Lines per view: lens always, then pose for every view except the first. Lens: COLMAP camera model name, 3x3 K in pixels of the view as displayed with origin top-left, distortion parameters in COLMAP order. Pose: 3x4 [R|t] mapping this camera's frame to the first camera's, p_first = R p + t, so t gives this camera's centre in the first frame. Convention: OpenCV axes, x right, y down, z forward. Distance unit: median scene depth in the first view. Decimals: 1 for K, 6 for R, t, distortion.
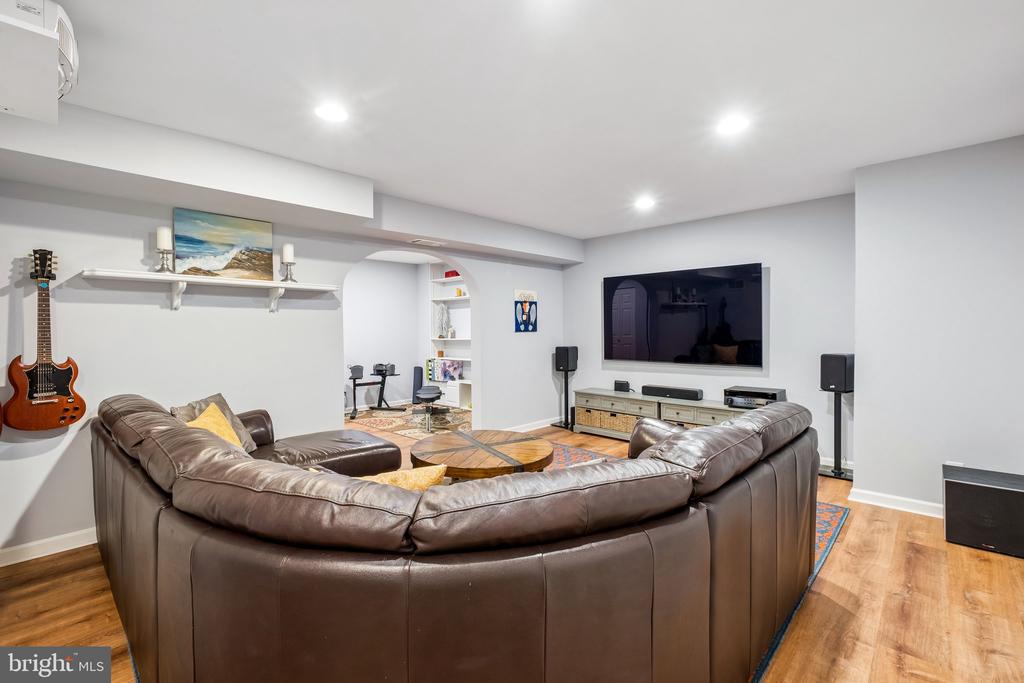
lens RADIAL K [[449.1, 0, 513.2], [0, 449.1, 334.9], [0, 0, 1]] dist [-0.003616, 0.000177]
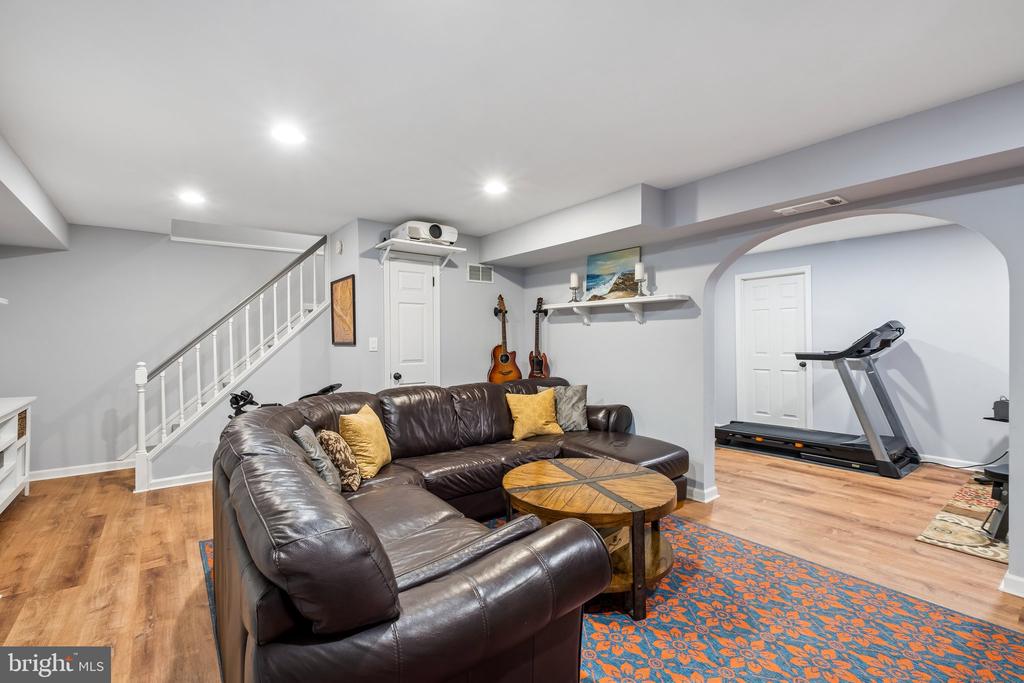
lens RADIAL K [[449.1, 0, 490.7], [0, 449.1, 336.5], [0, 0, 1]] dist [-0.003616, 0.000177]
pose [[-0.181987, 0.003700, -0.983294, 0.766859], [-0.007735, 0.999957, 0.005195, -0.023834], [0.983271, 0.008551, -0.181950, 0.950015]]
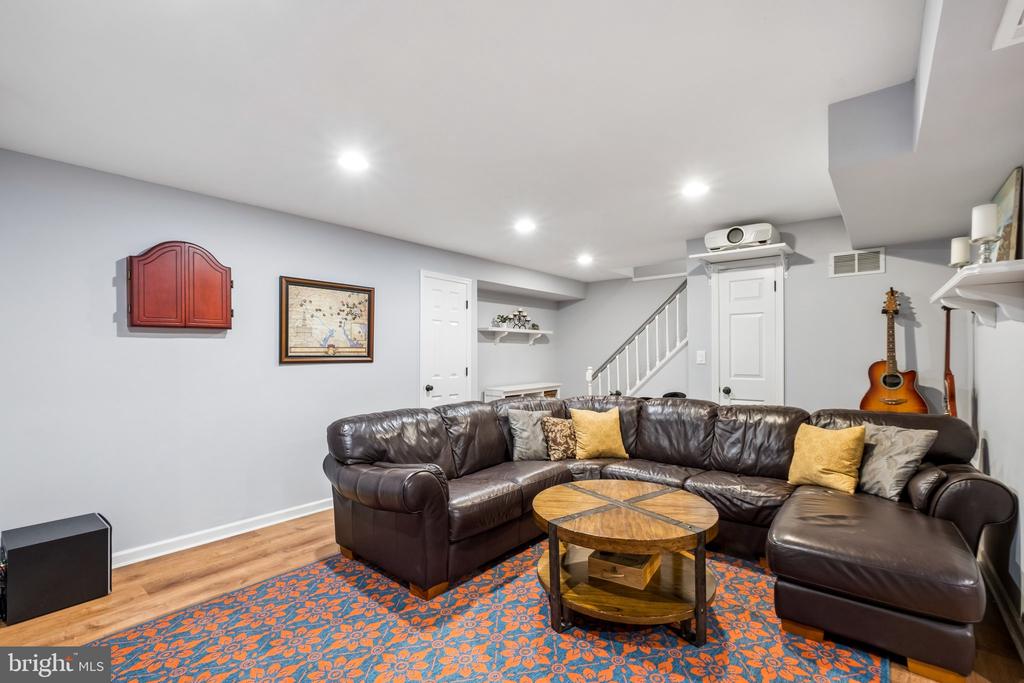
lens RADIAL K [[449.1, 0, 520.6], [0, 449.1, 354.9], [0, 0, 1]] dist [-0.003616, 0.000177]
pose [[-0.995687, 0.014970, -0.091561, 0.175930], [0.013209, 0.999717, 0.019807, -0.033516], [0.091832, 0.018512, -0.995602, 1.723101]]
